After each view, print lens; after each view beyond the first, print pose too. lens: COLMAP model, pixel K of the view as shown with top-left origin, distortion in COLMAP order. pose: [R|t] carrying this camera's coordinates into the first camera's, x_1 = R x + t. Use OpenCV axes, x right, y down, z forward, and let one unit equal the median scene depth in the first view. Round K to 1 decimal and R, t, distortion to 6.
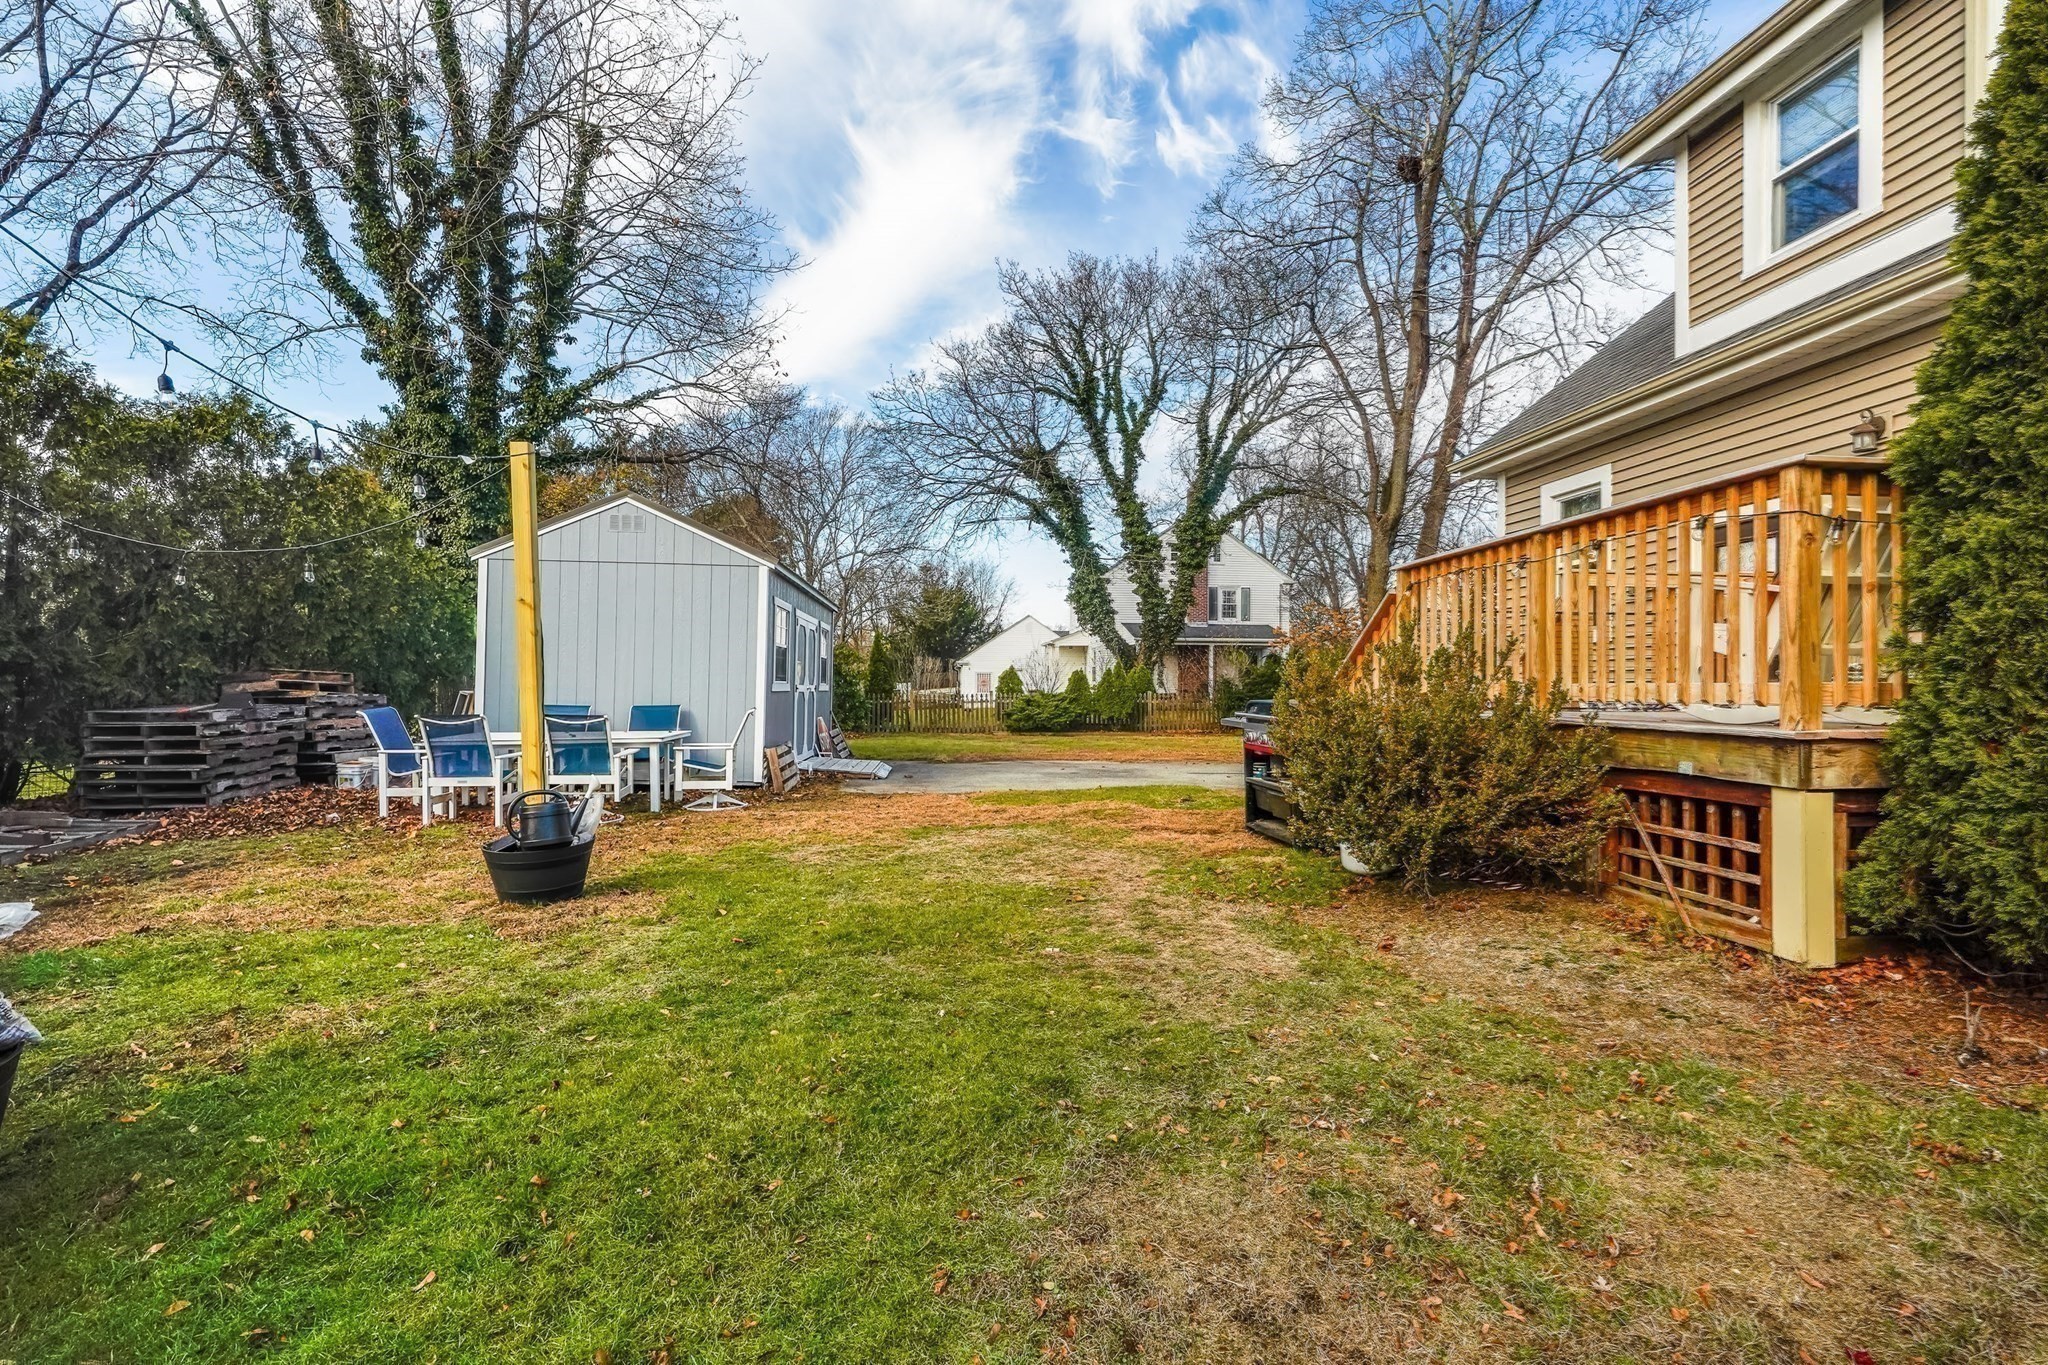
lens RADIAL K [[952.4, 0, 1010.4], [0, 952.4, 676.5], [0, 0, 1]] dist [-0.001559, -0.000279]
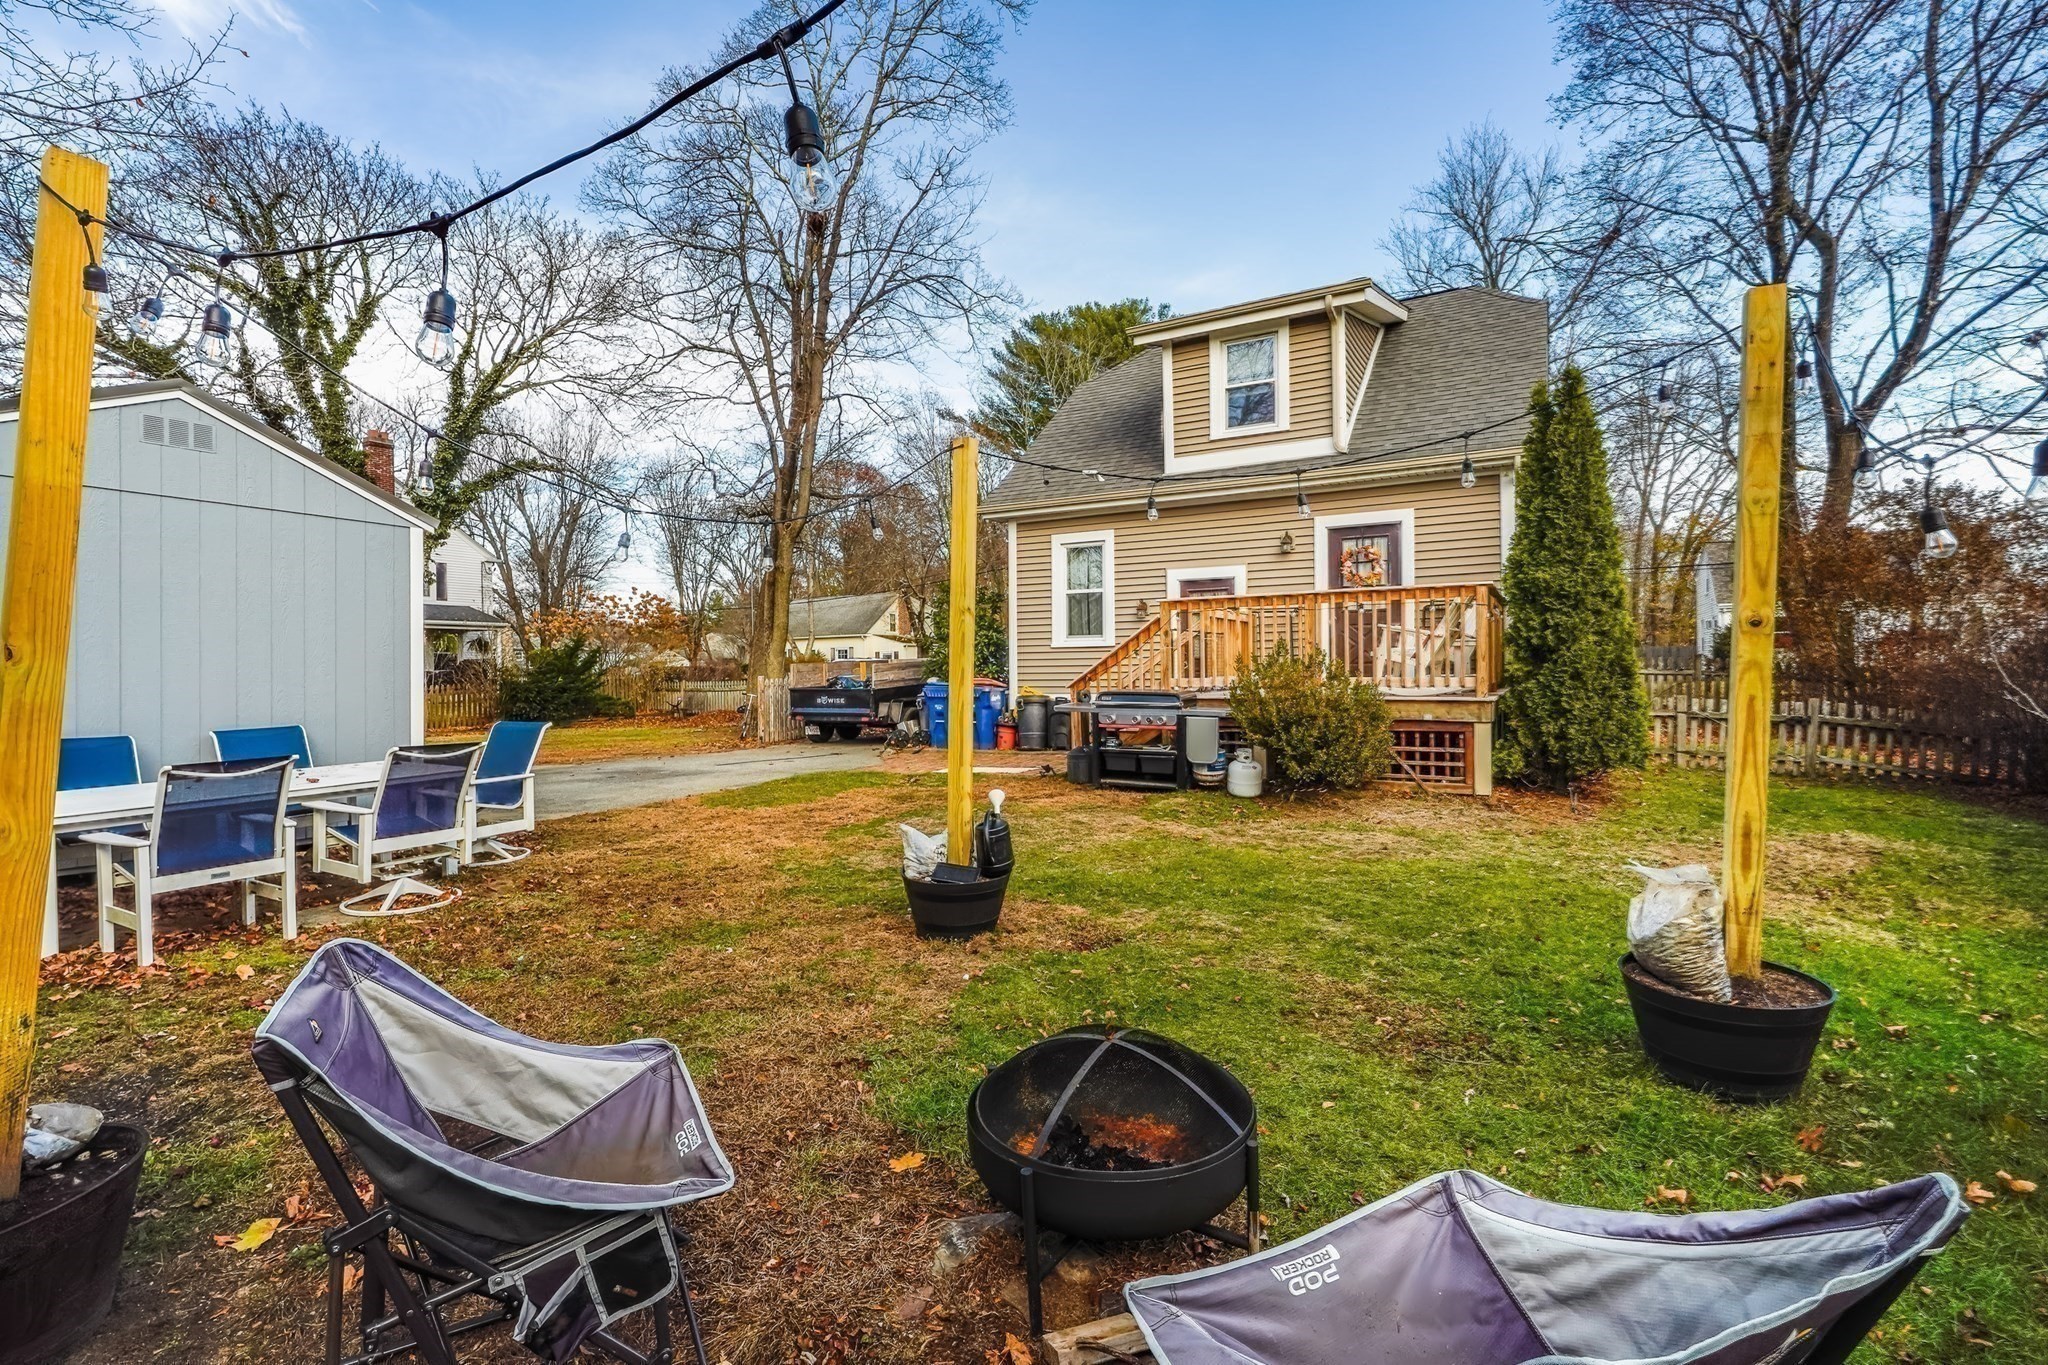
lens RADIAL K [[952.4, 0, 1010.4], [0, 952.4, 676.5], [0, 0, 1]] dist [-0.001559, -0.000279]
pose [[0.557120, -0.016295, 0.830272, -0.779887], [0.001102, 0.999821, 0.018883, -0.017477], [-0.830431, -0.009606, 0.557038, 0.294203]]
